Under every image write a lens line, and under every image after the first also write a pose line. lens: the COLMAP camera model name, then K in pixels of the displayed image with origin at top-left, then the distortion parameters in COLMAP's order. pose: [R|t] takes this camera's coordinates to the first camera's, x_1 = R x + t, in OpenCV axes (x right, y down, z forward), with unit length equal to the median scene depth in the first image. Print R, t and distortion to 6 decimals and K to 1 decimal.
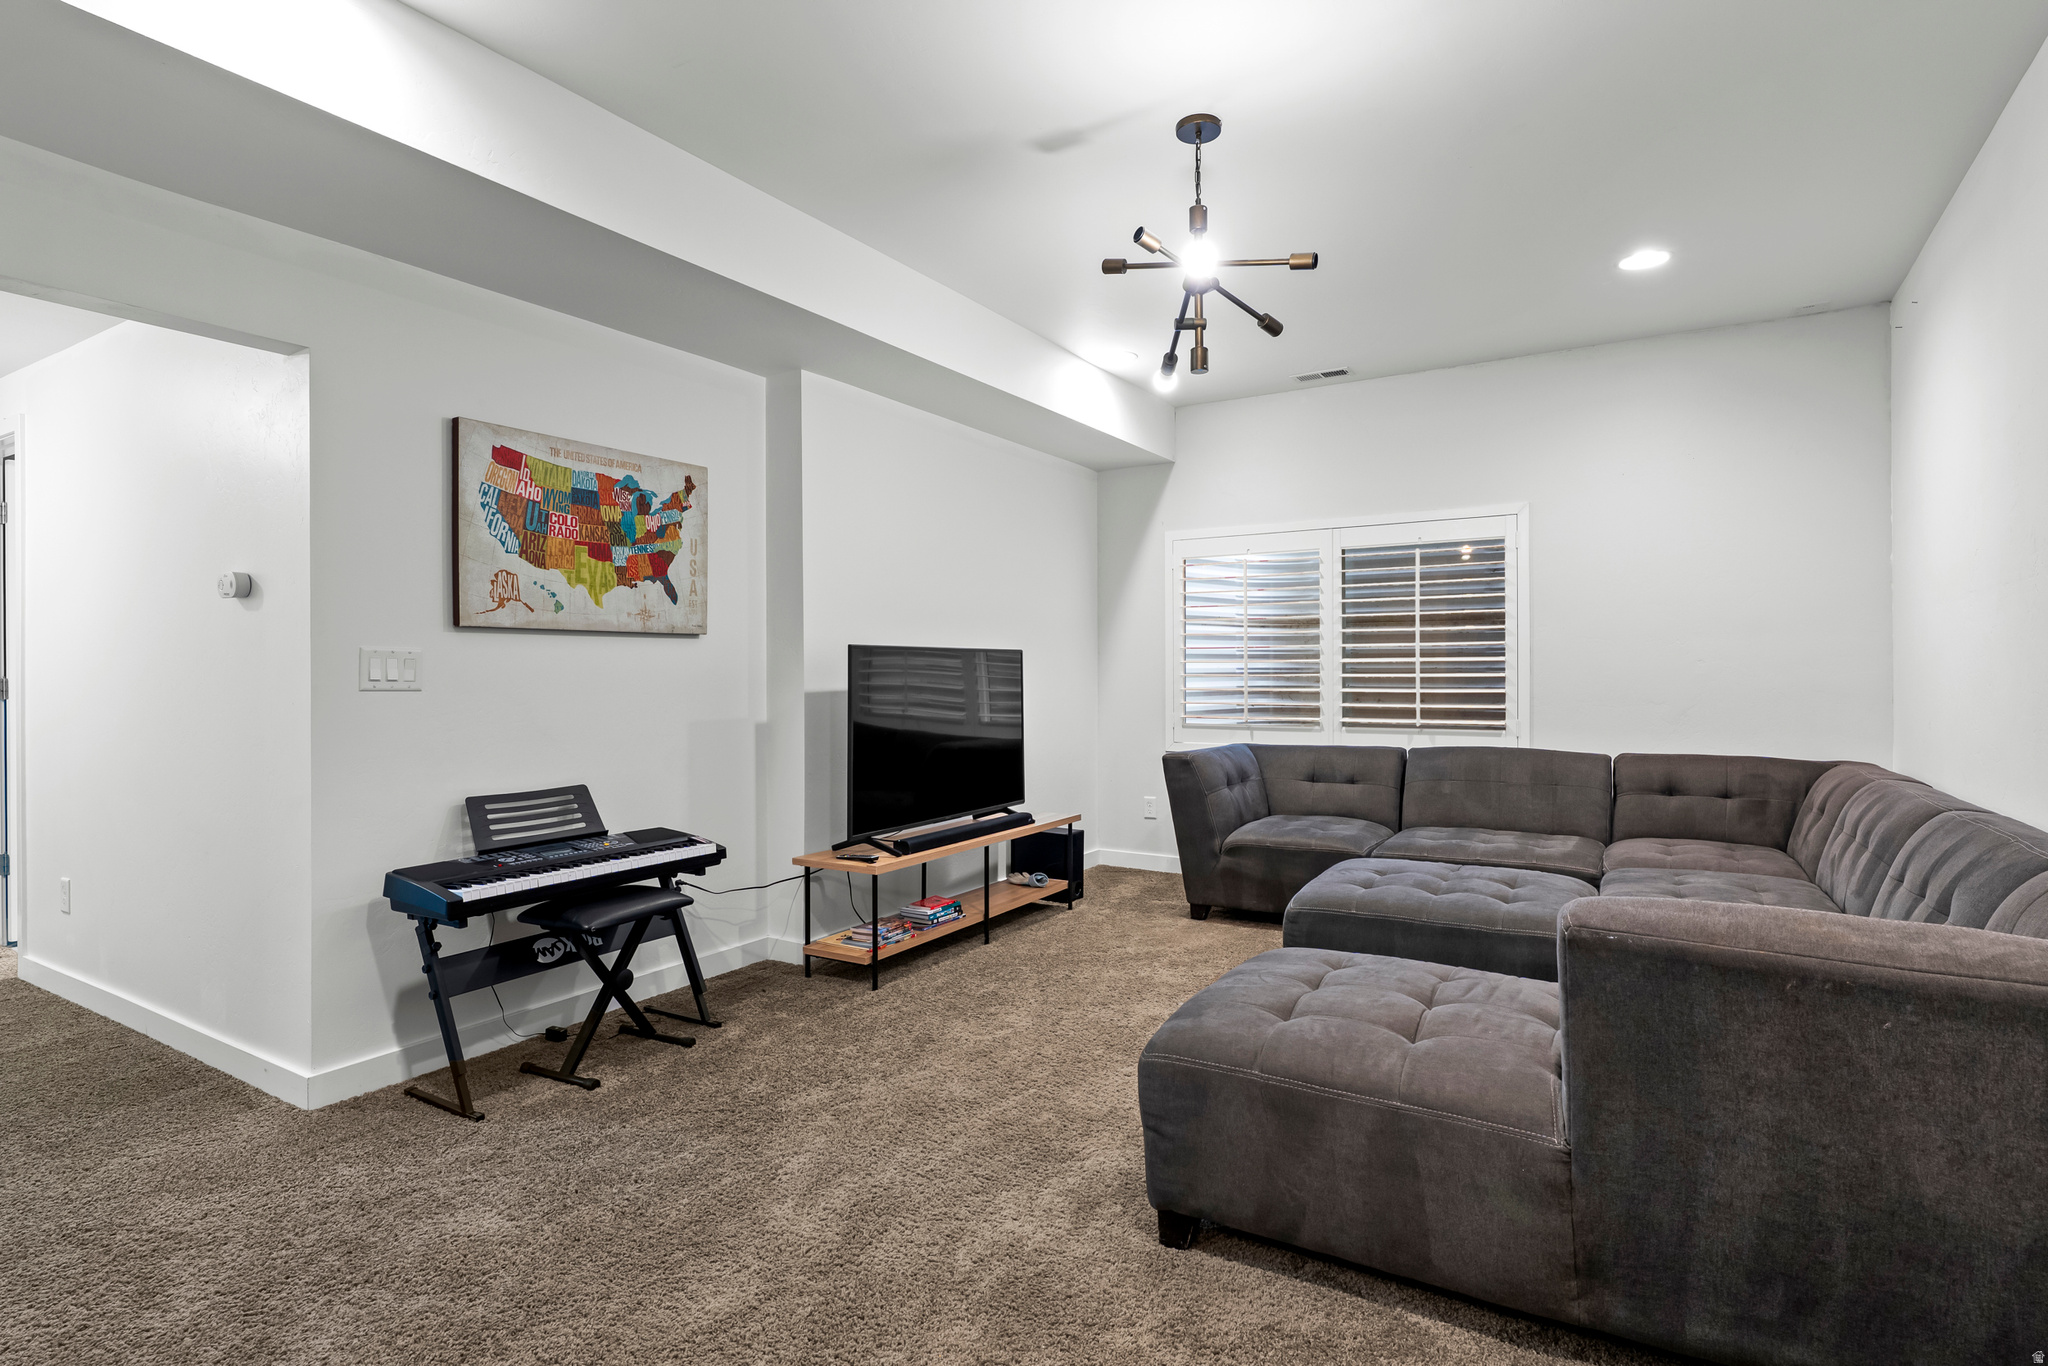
lens RADIAL K [[1057.1, 0, 1039.3], [0, 1057.1, 681.2], [0, 0, 1]] dist [-0.000267, -0.000289]
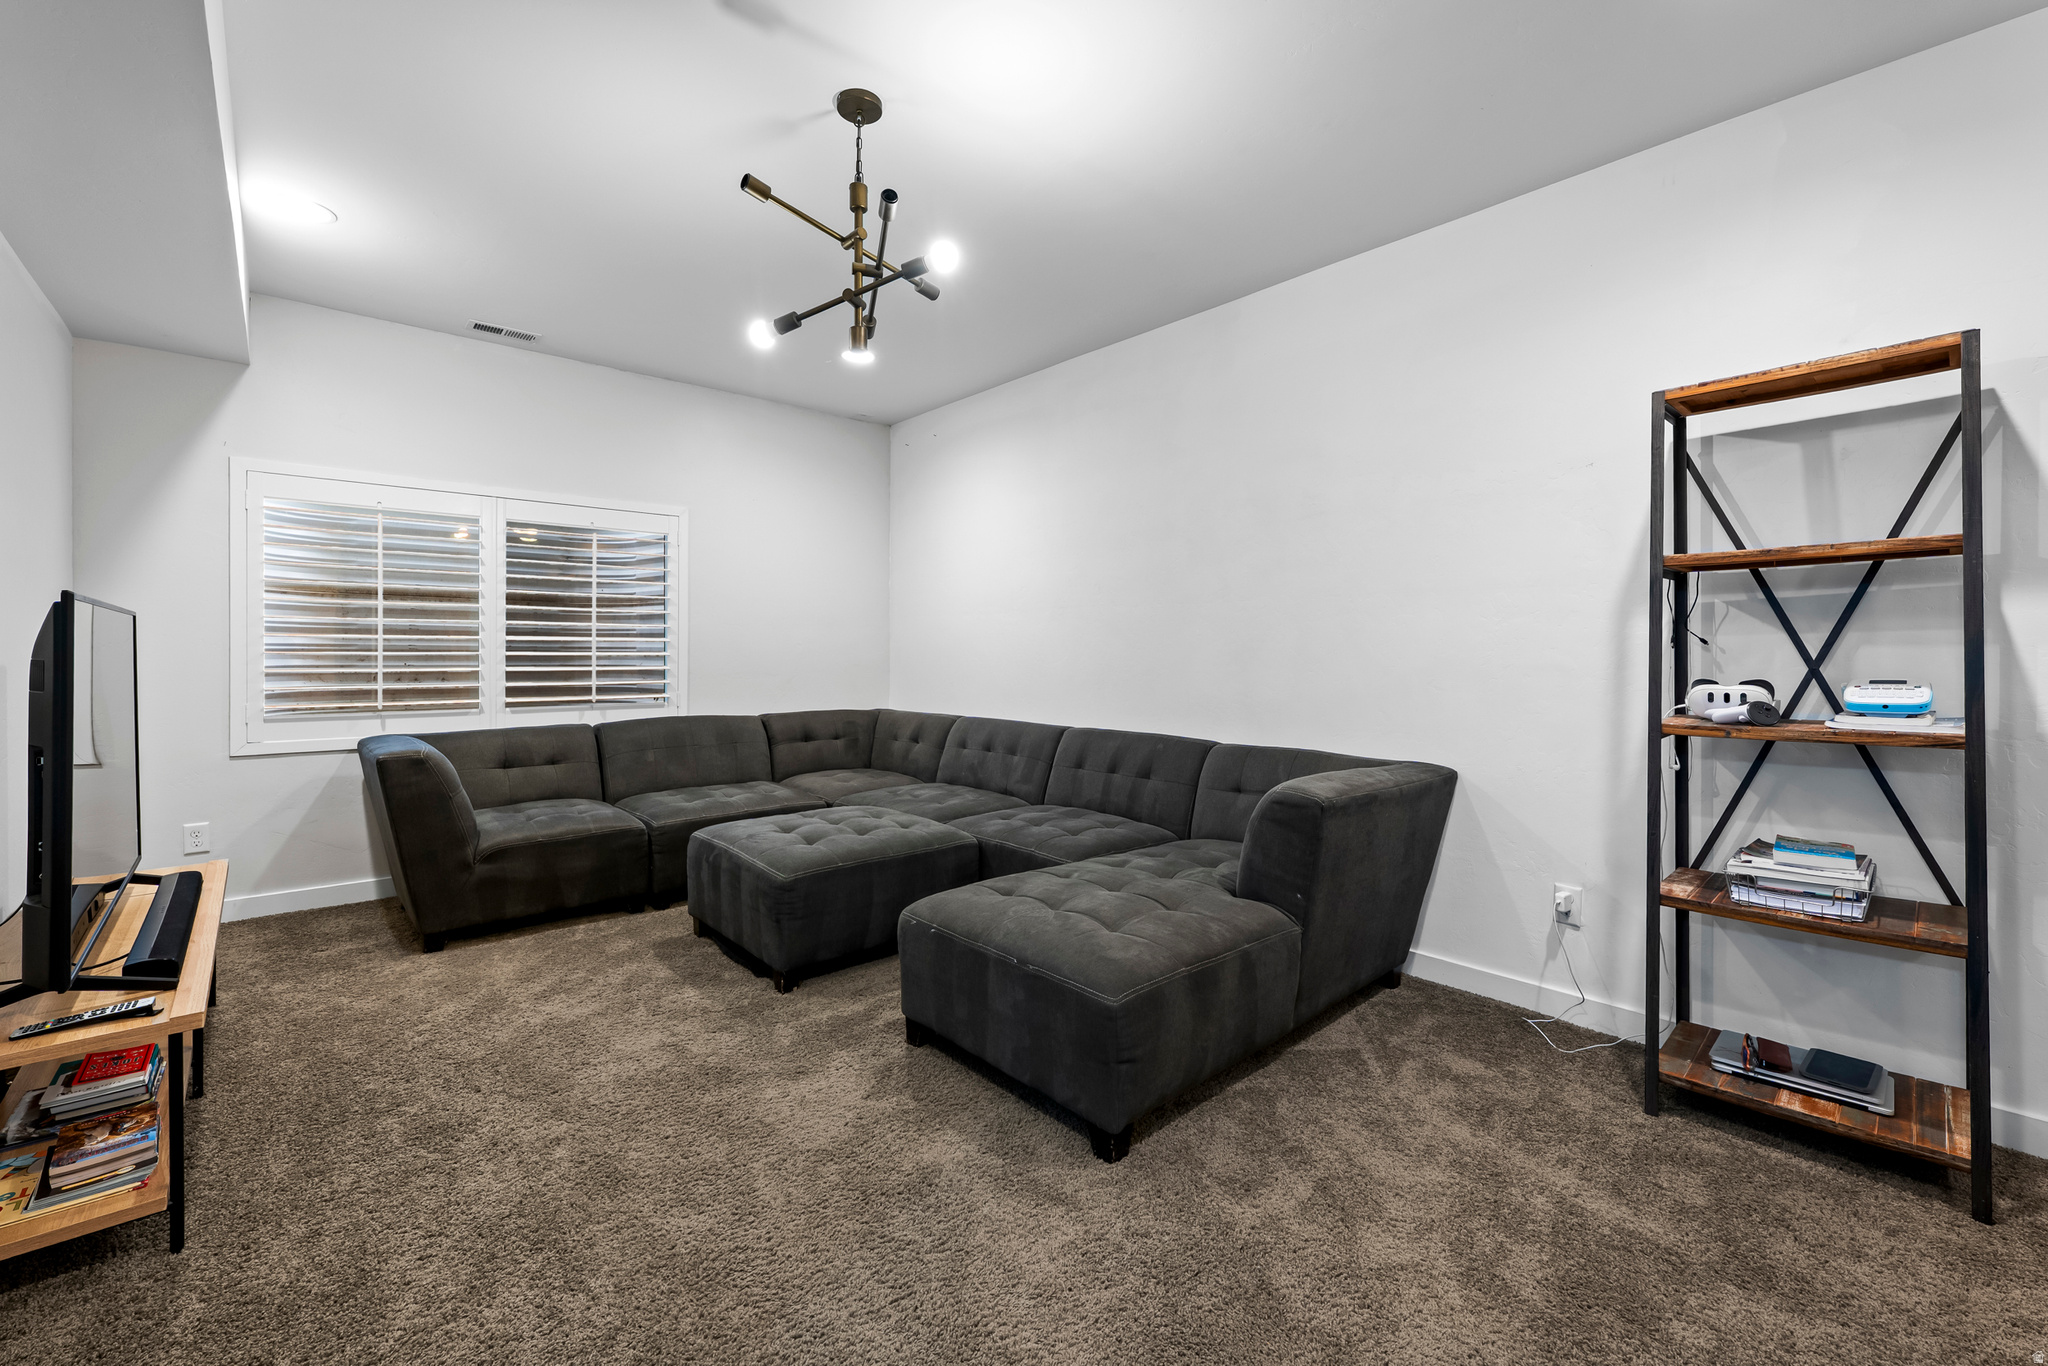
lens RADIAL K [[839.9, 0, 1037.7], [0, 839.9, 663.2], [0, 0, 1]] dist [0.005619, -0.000497]
pose [[0.289611, -0.008115, 0.957110, -0.312801], [0.002064, 0.999967, 0.007854, -0.001841], [-0.957142, -0.000299, 0.289619, 0.337129]]
